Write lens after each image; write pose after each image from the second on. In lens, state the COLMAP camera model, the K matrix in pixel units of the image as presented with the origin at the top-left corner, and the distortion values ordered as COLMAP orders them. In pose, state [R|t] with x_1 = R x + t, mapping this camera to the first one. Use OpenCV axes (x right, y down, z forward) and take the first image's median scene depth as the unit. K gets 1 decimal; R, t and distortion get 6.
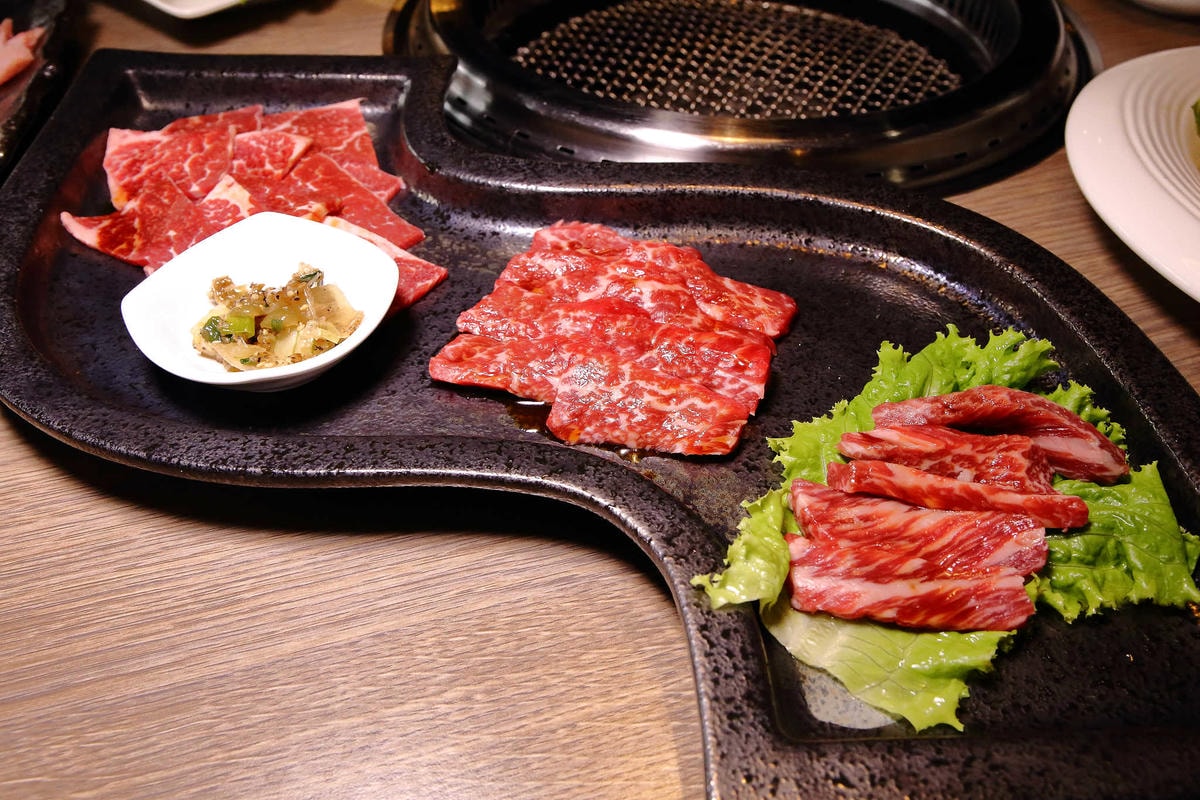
lens RADIAL K [[1161.7, 0, 599.2], [0, 1161.7, 402.3], [0, 0, 1]] dist [-0.062171, 0.000000]
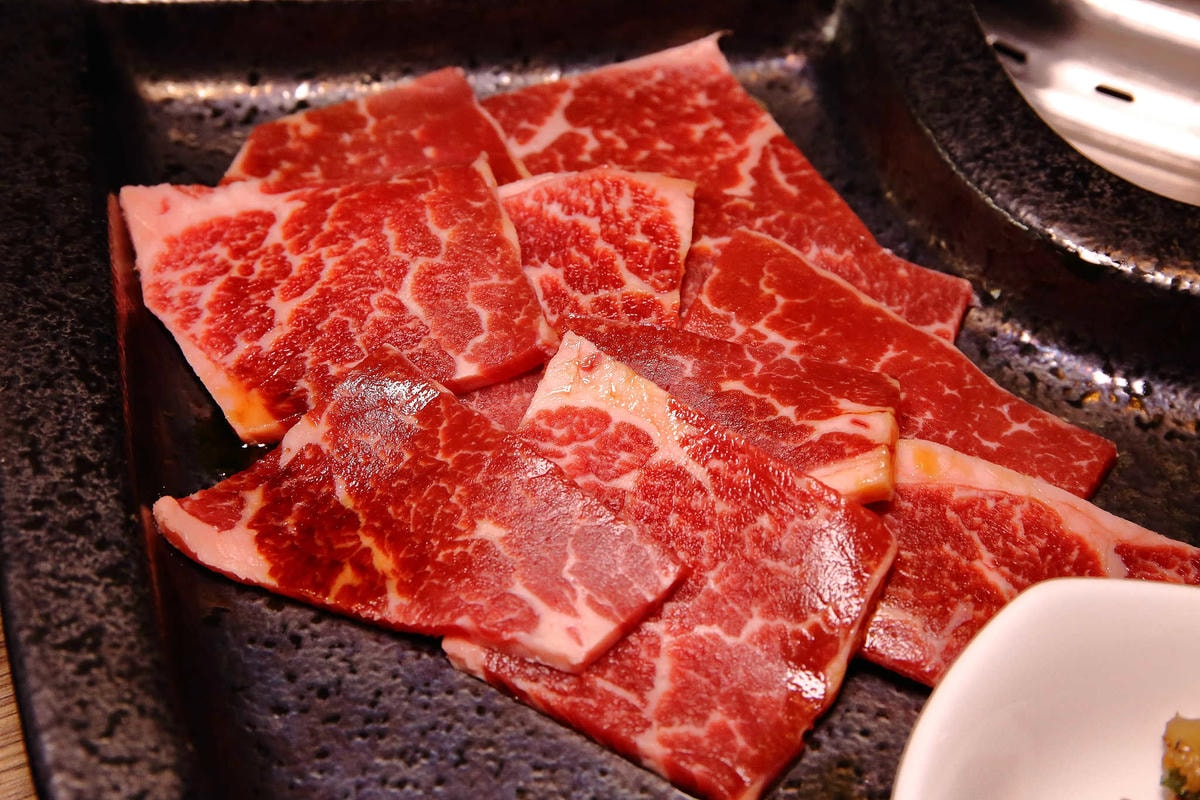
lens RADIAL K [[2302.9, 0, 599.8], [0, 2302.9, 400.4], [0, 0, 1]] dist [0.027833, 0.000000]
pose [[0.983678, -0.098392, 0.150653, -0.404438], [0.088597, 0.993575, 0.070420, -0.215202], [-0.156613, -0.055923, 0.986075, 0.257580]]
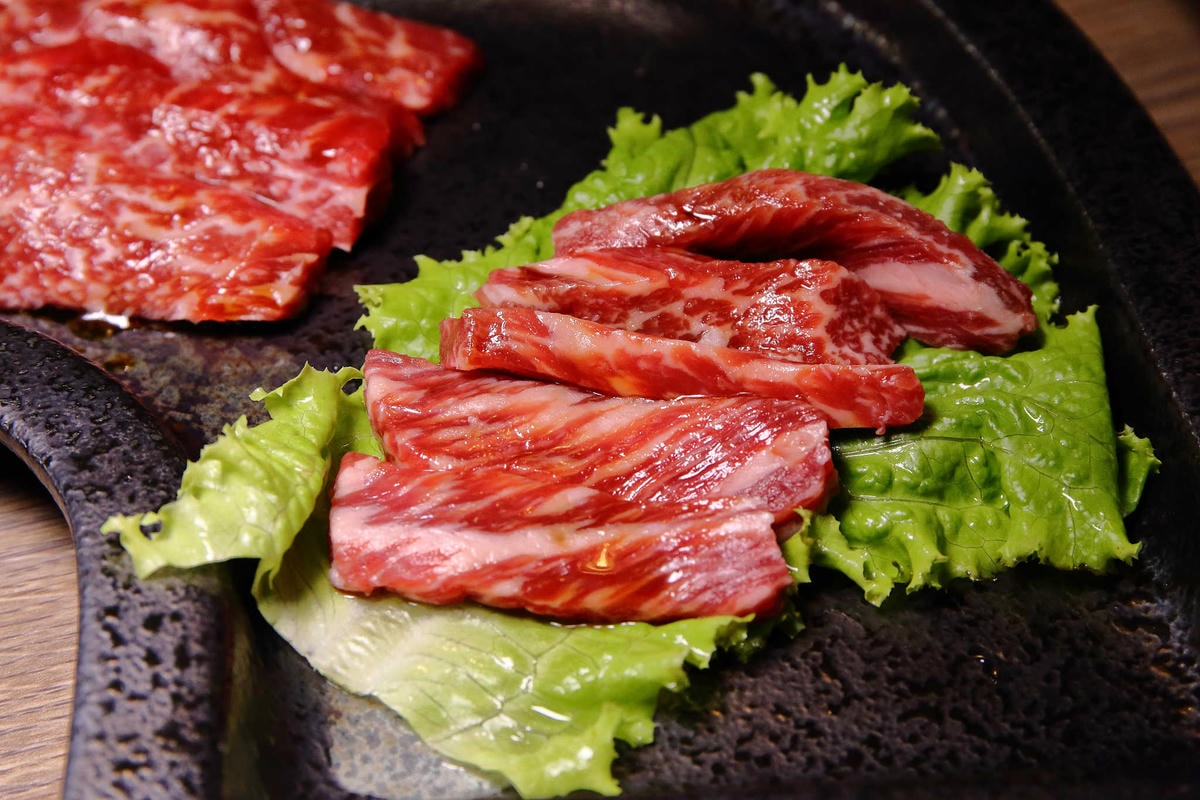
lens RADIAL K [[2302.9, 0, 602.3], [0, 2302.9, 394.0], [0, 0, 1]] dist [0.027833, 0.000000]
pose [[0.999319, -0.023578, 0.028368, 0.252890], [0.023801, 0.999688, -0.007544, 0.099905], [-0.028181, 0.008215, 0.999569, -0.025367]]
